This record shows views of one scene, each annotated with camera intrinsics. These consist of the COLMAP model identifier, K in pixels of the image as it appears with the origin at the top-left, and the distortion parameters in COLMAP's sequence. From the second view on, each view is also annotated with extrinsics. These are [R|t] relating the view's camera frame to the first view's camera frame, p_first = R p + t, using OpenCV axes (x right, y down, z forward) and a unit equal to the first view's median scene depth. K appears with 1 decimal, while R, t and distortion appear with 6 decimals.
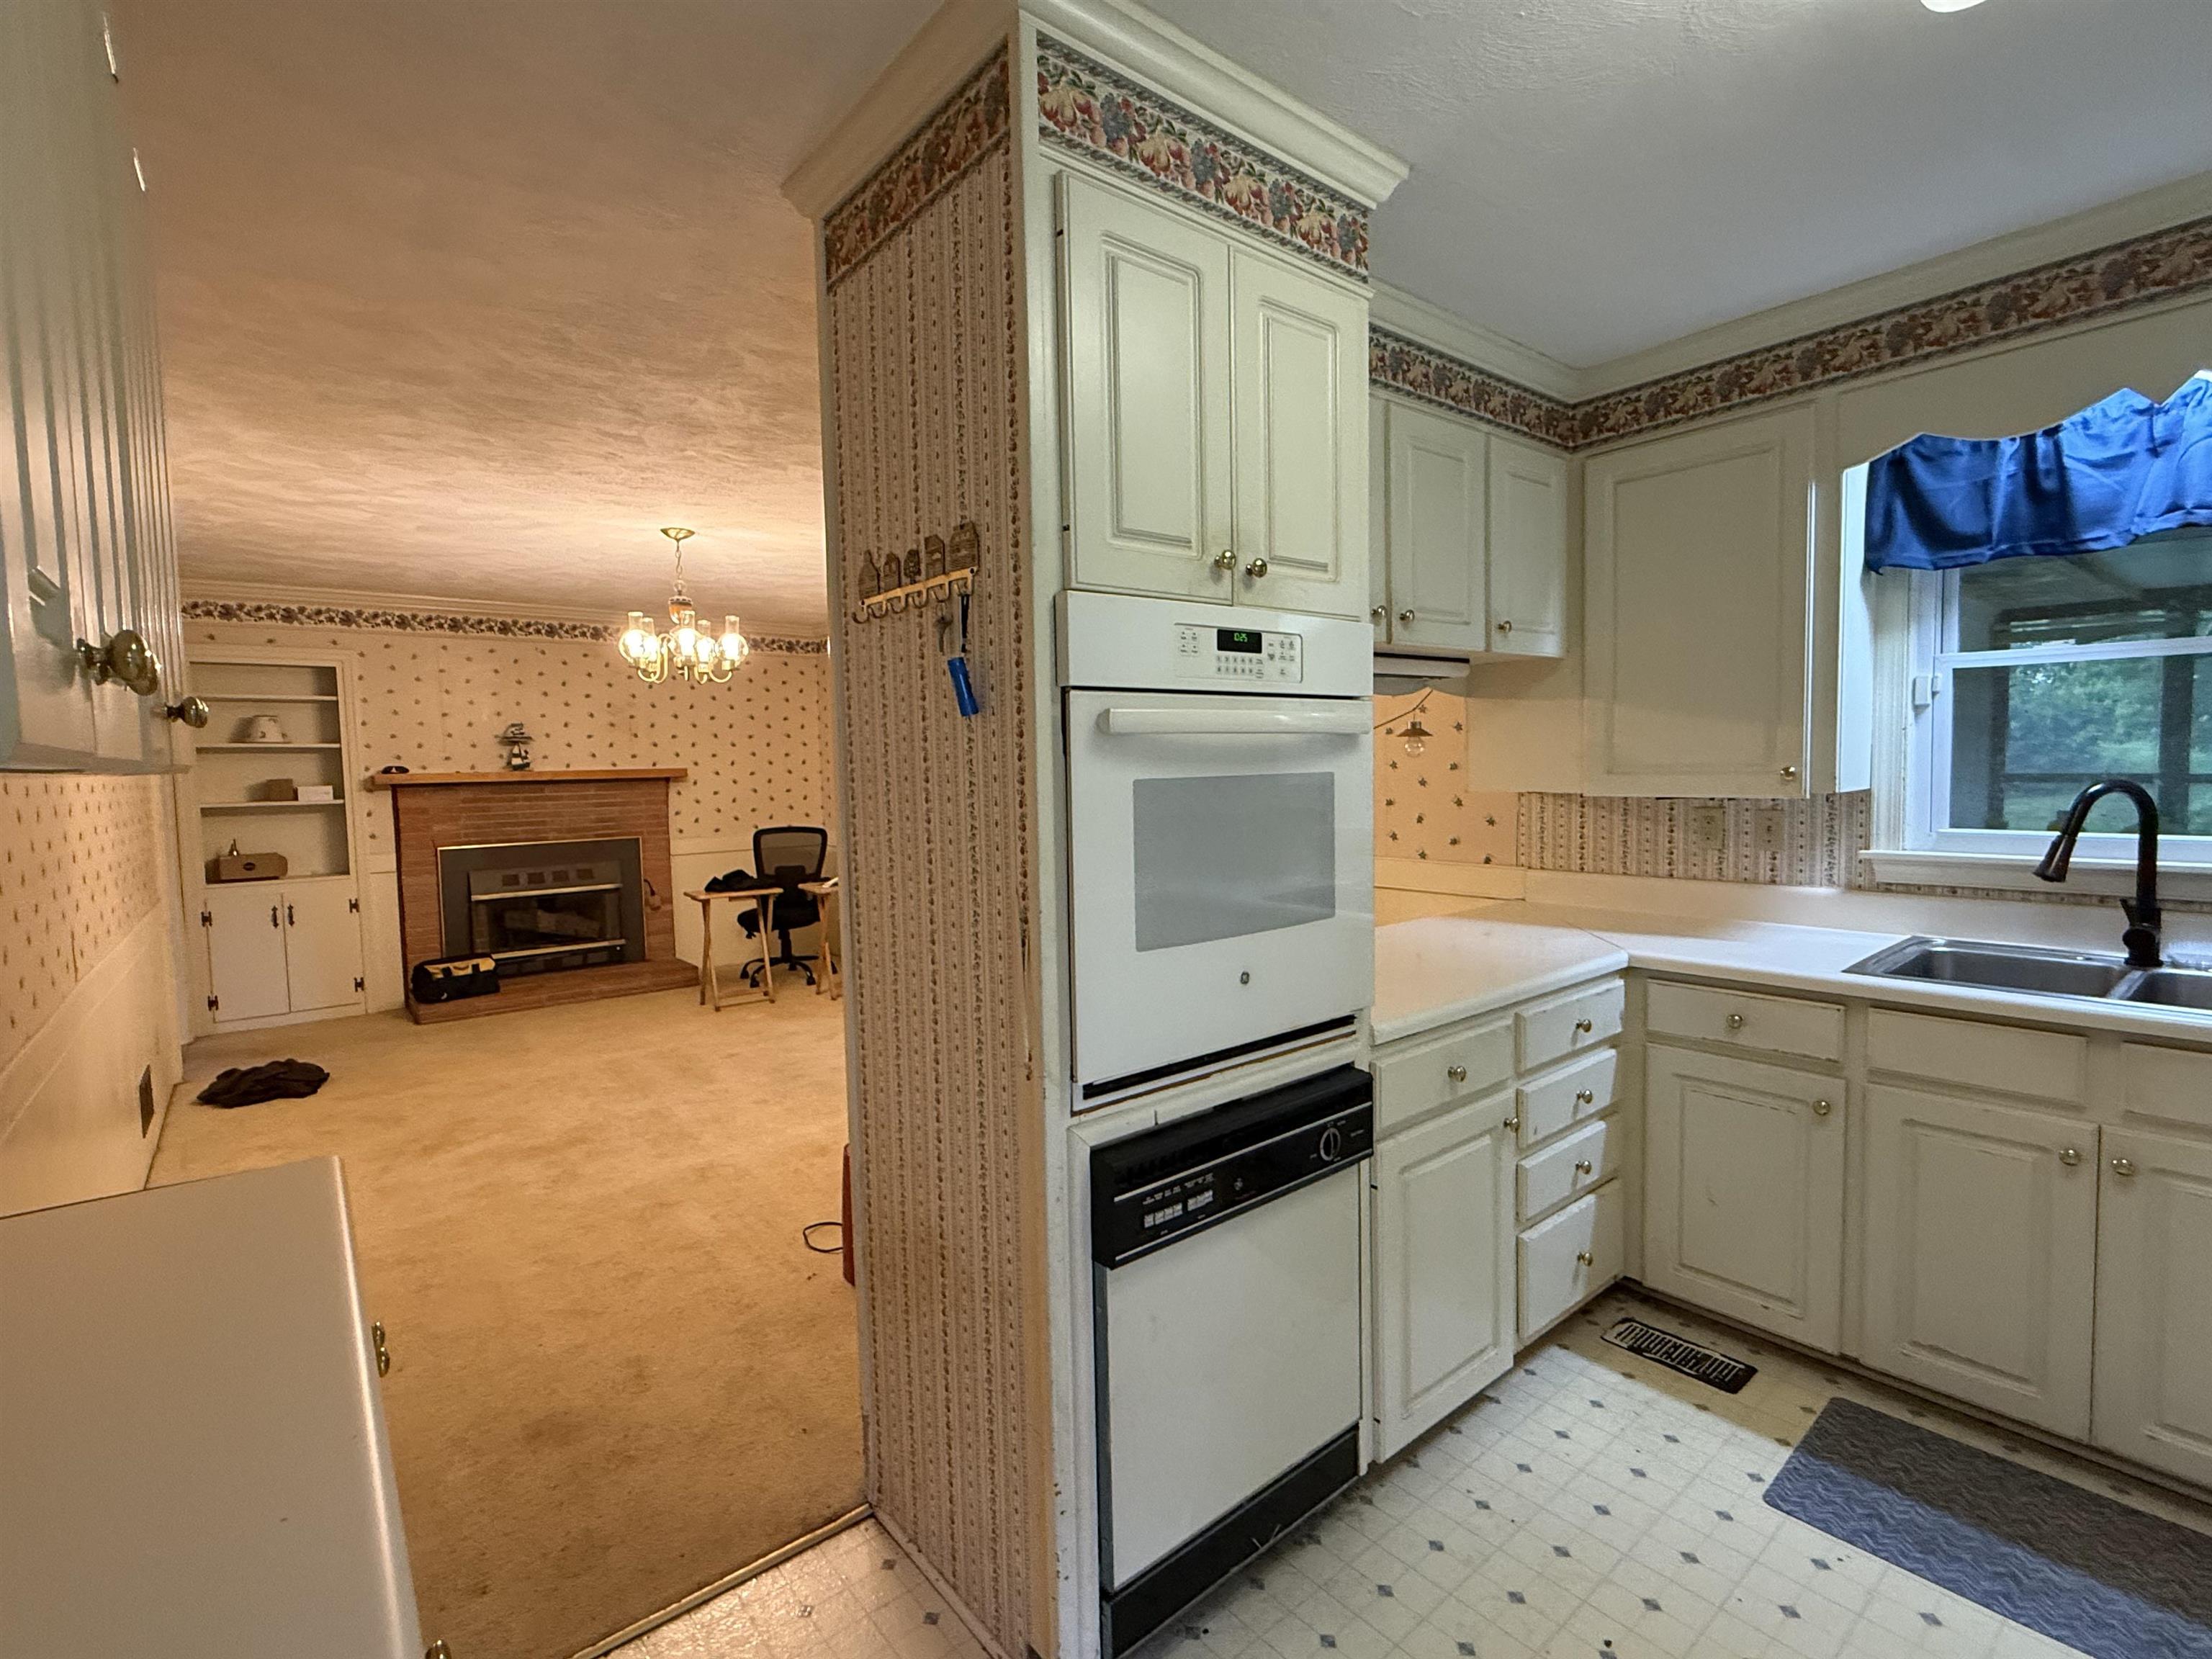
lens RADIAL K [[1032.9, 0, 1098.1], [0, 1032.9, 823.7], [0, 0, 1]] dist [0.001538, 0.000333]
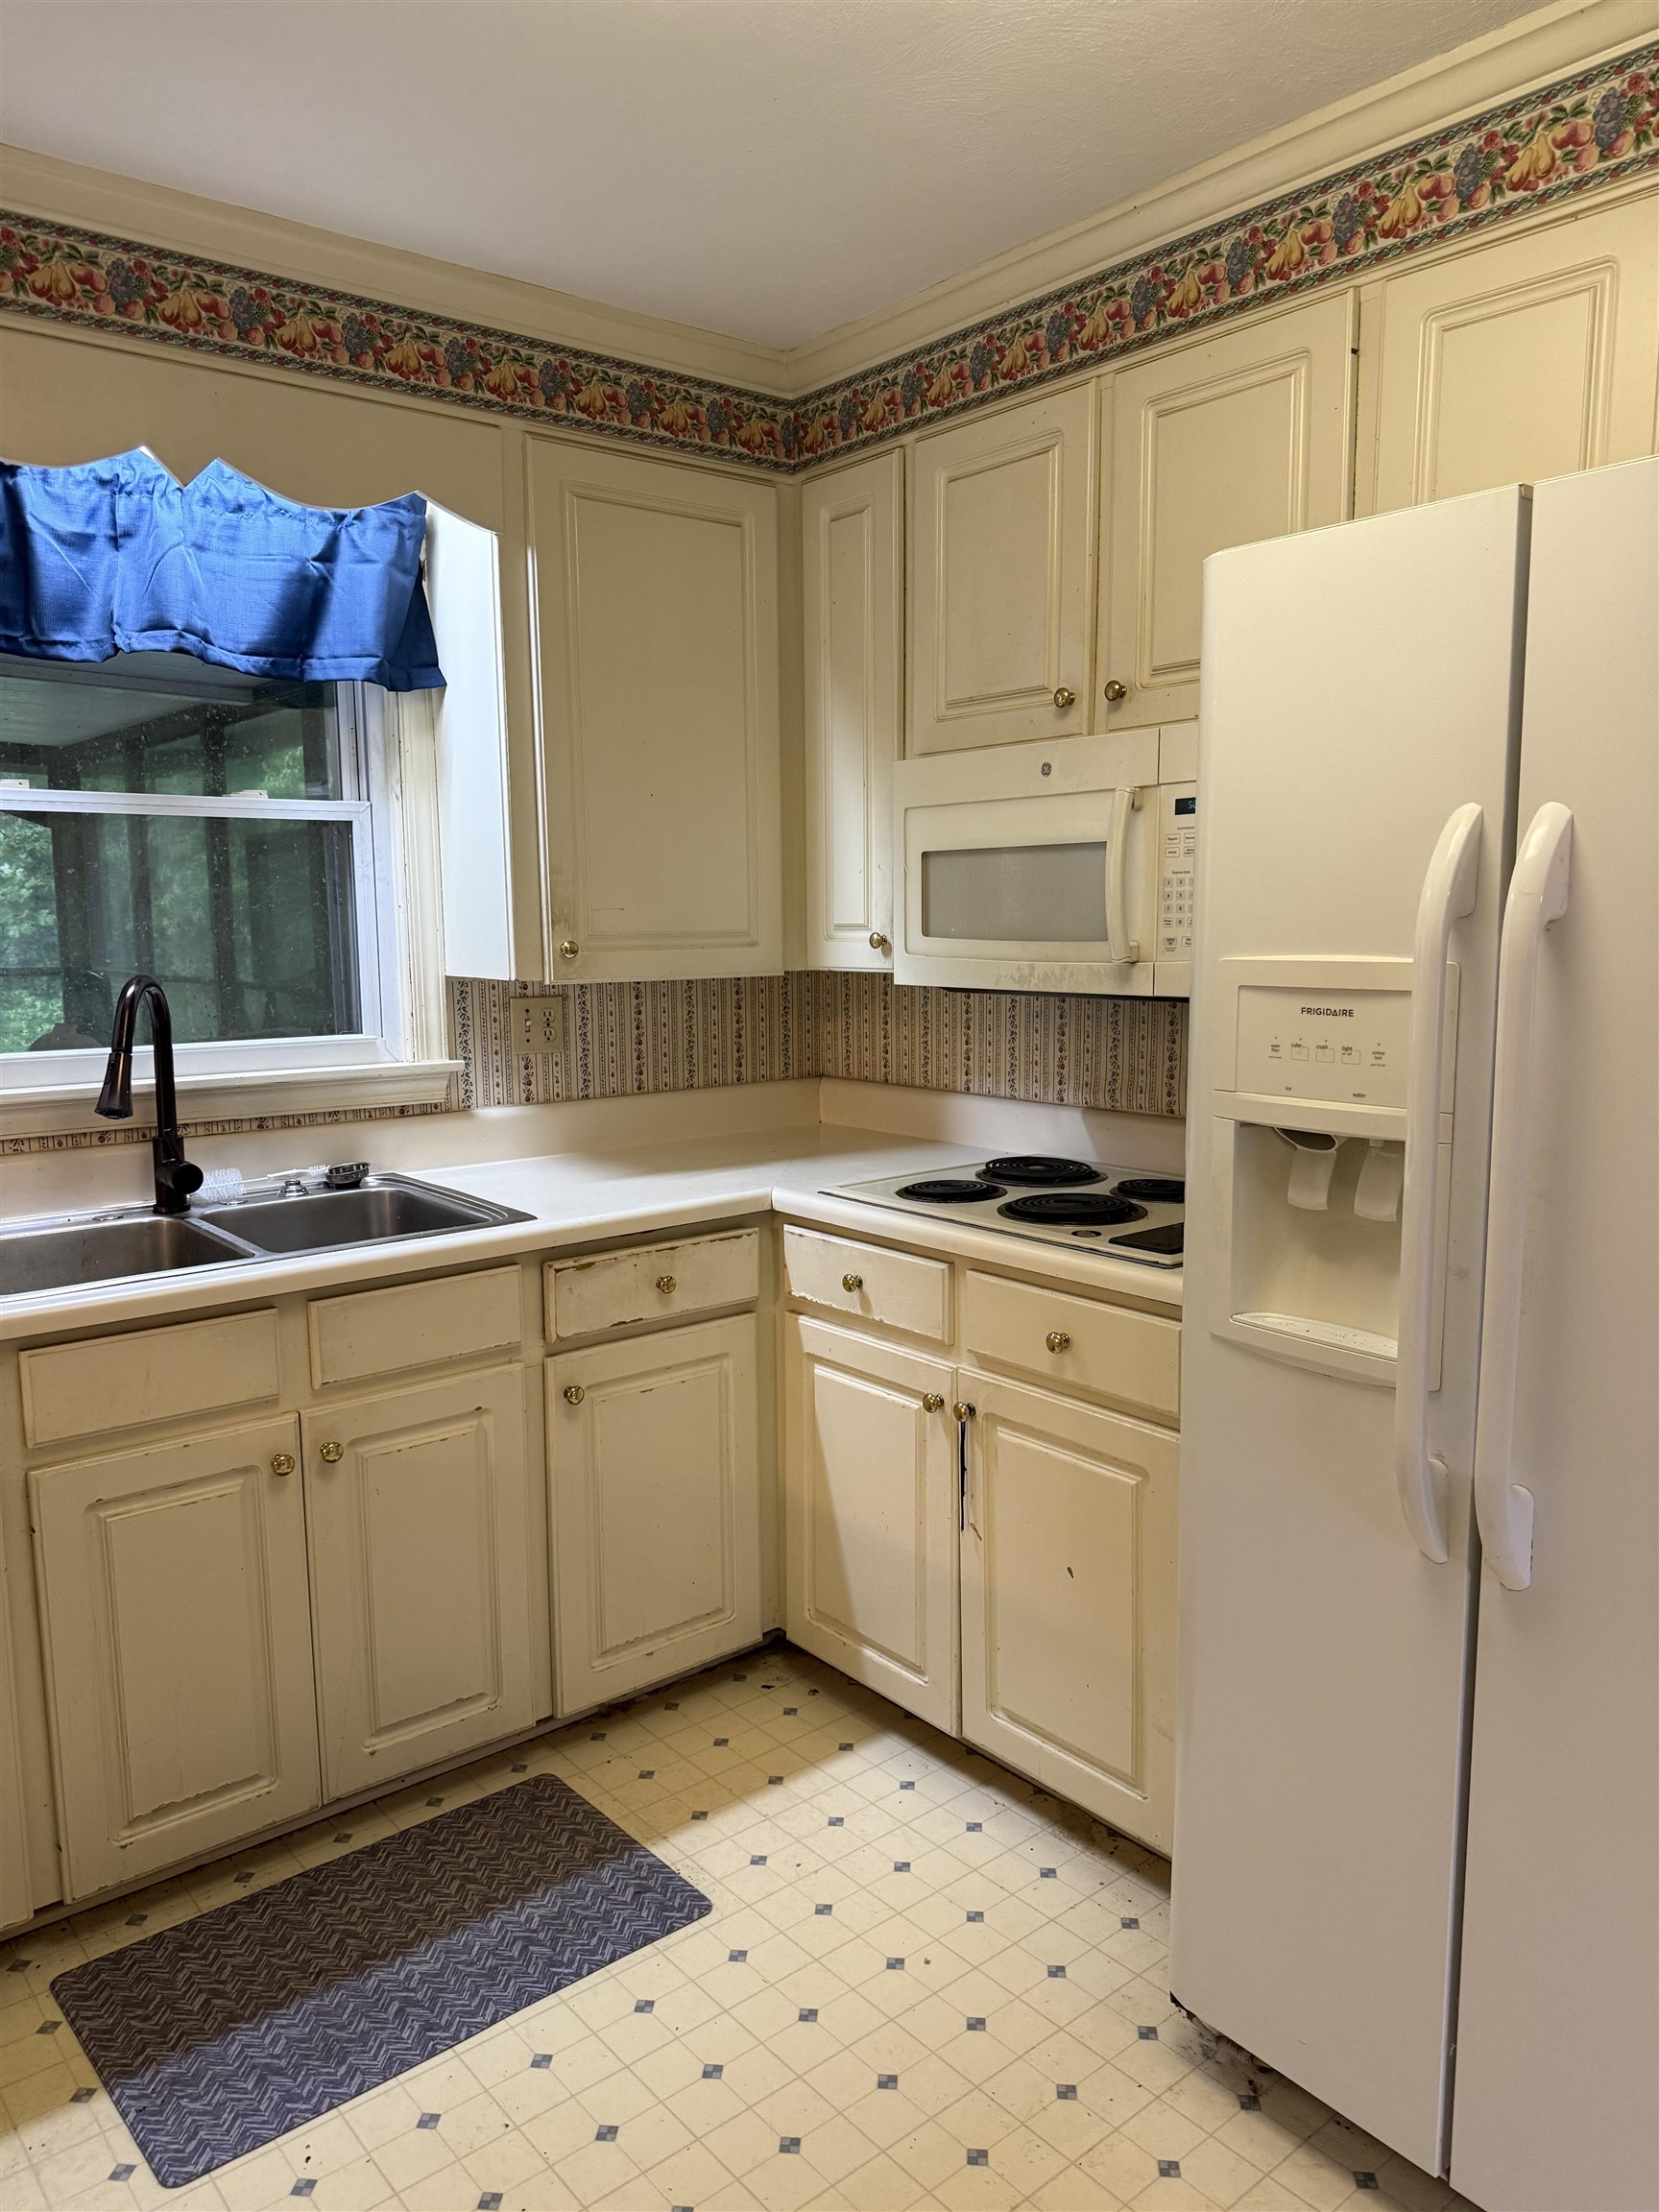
lens RADIAL K [[1564.2, 0, 835.5], [0, 1564.2, 1107.9], [0, 0, 1]] dist [0.040020, -0.041631]
pose [[-0.014051, -0.101488, 0.994738, -0.185358], [0.065522, 0.992604, 0.102196, -0.031272], [-0.997752, 0.066613, -0.007297, 0.517753]]
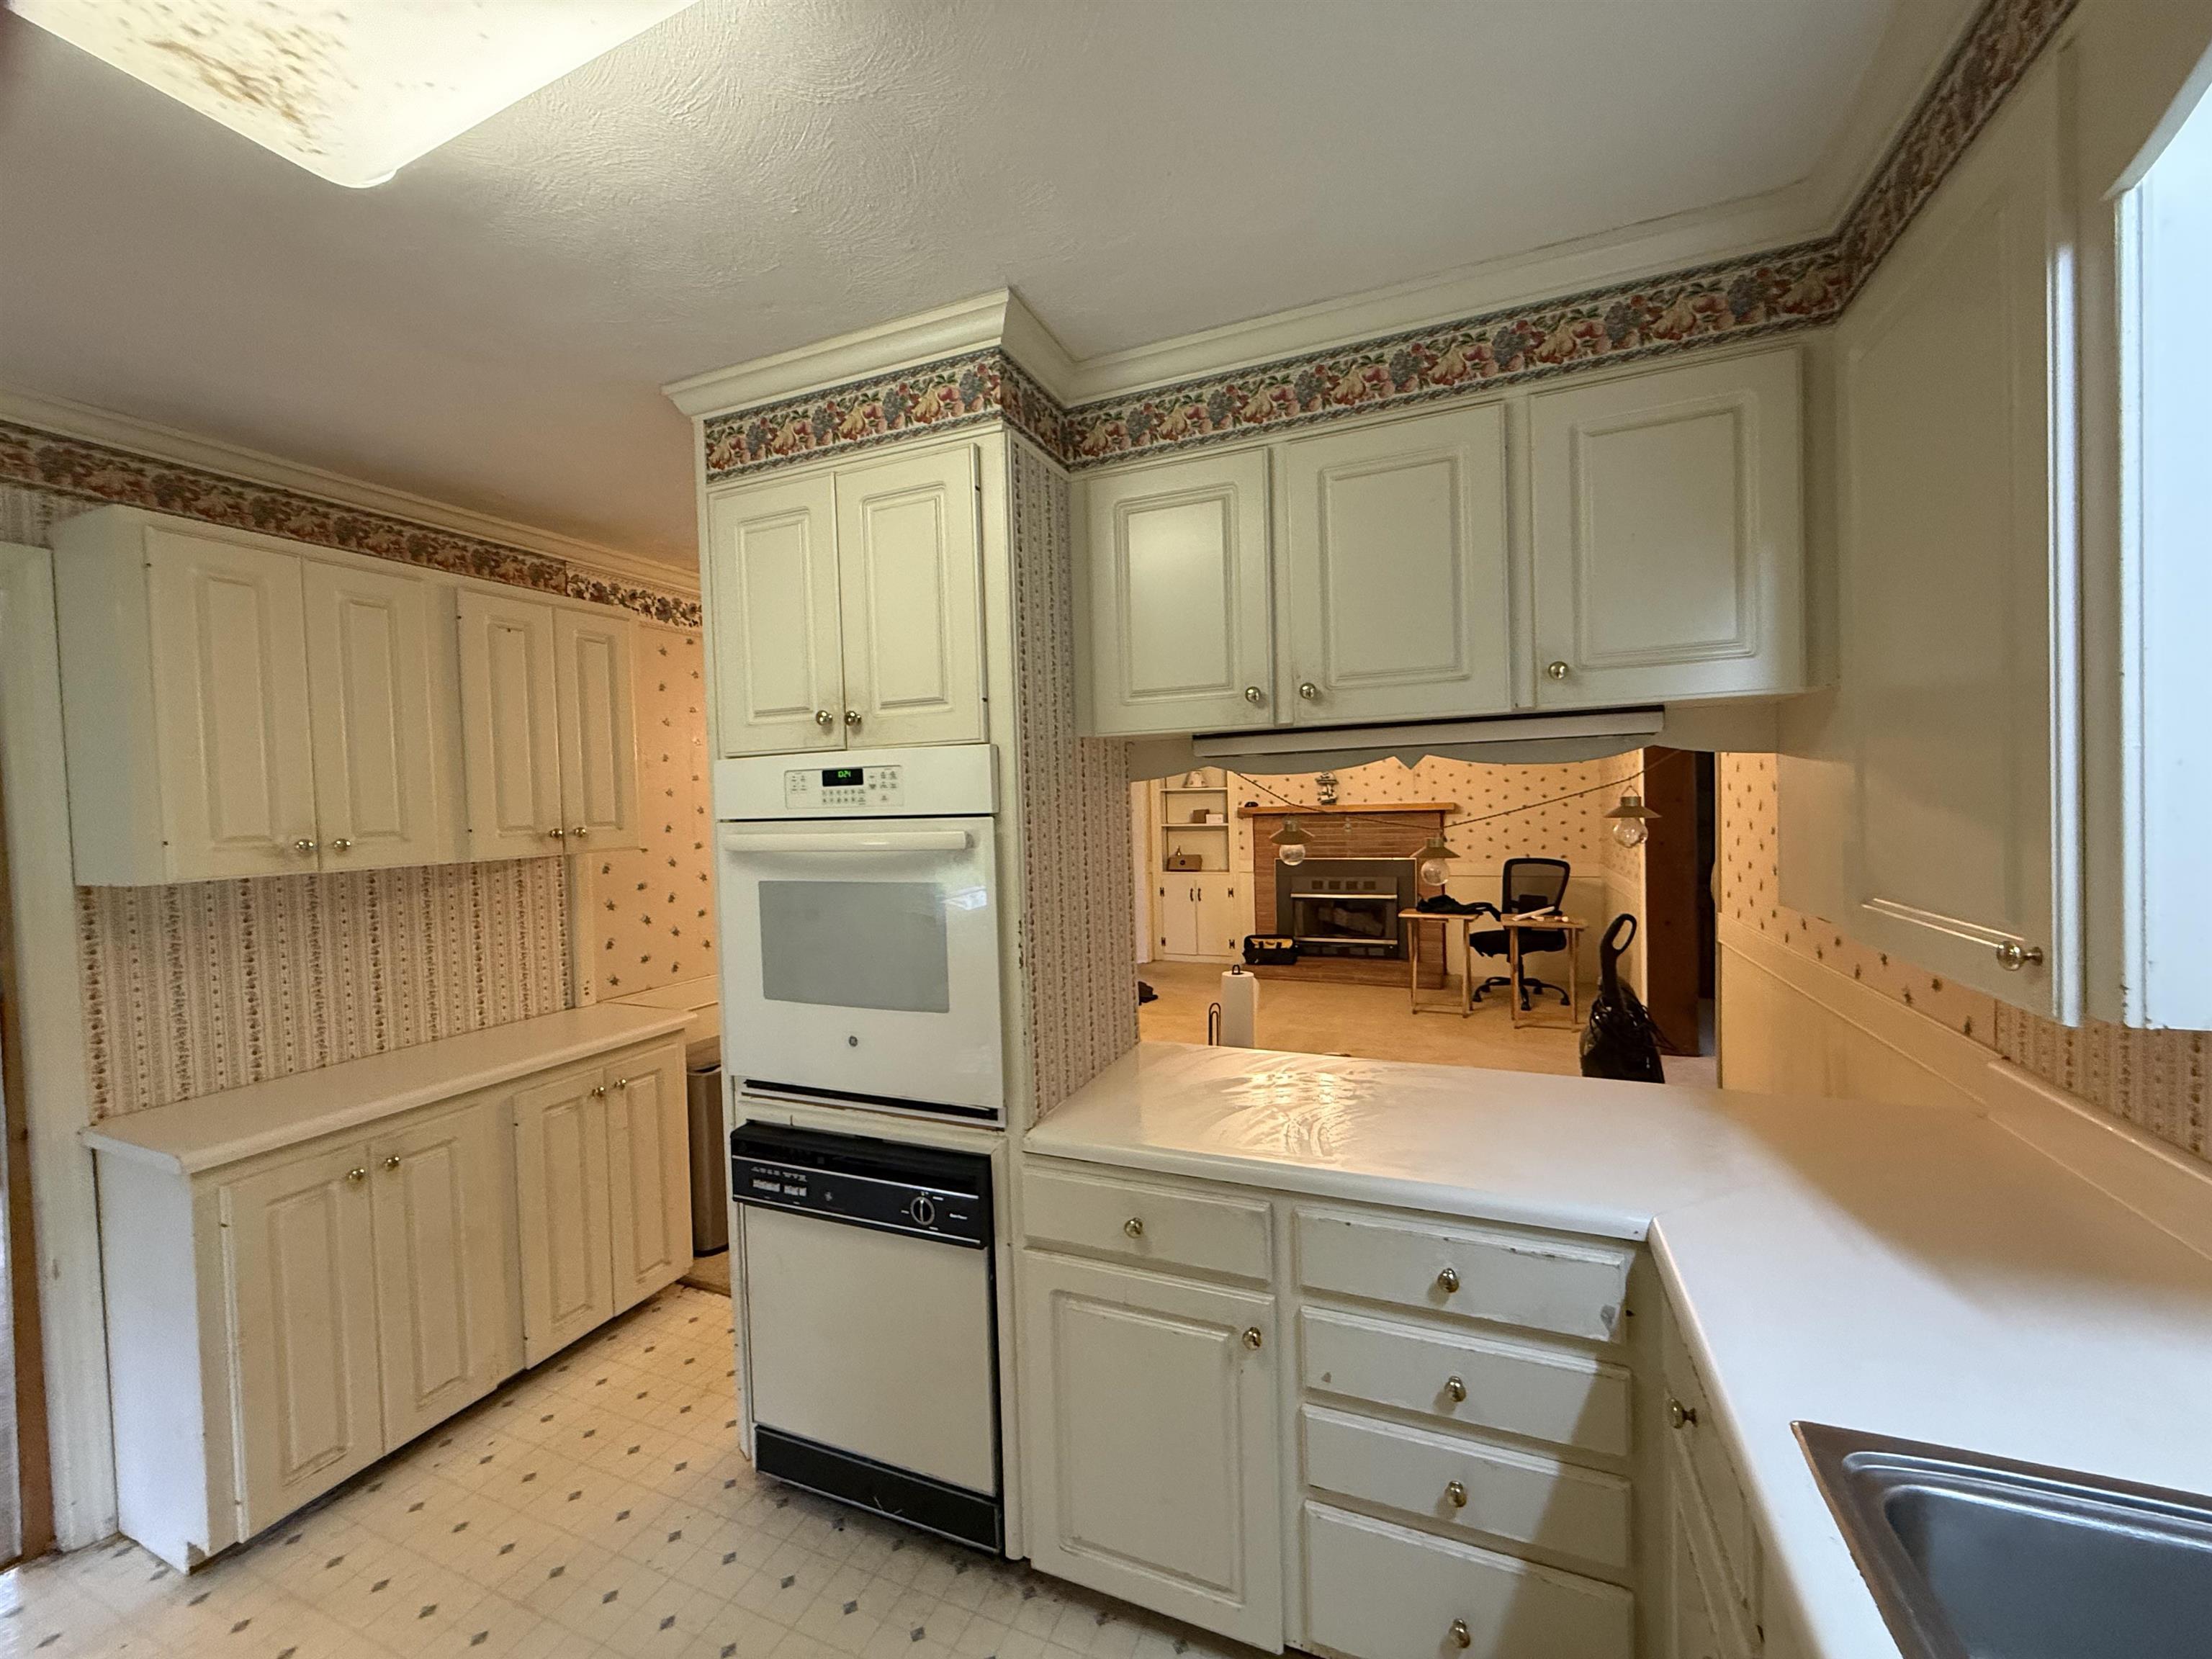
lens RADIAL K [[885.4, 0, 1106.3], [0, 885.4, 824.9], [0, 0, 1]] dist [-0.000717, -0.000300]
pose [[0.465989, 0.034564, -0.884115, 0.943714], [-0.033841, 0.999202, 0.021227, -0.113785], [0.884143, 0.020027, 0.466787, 0.582319]]
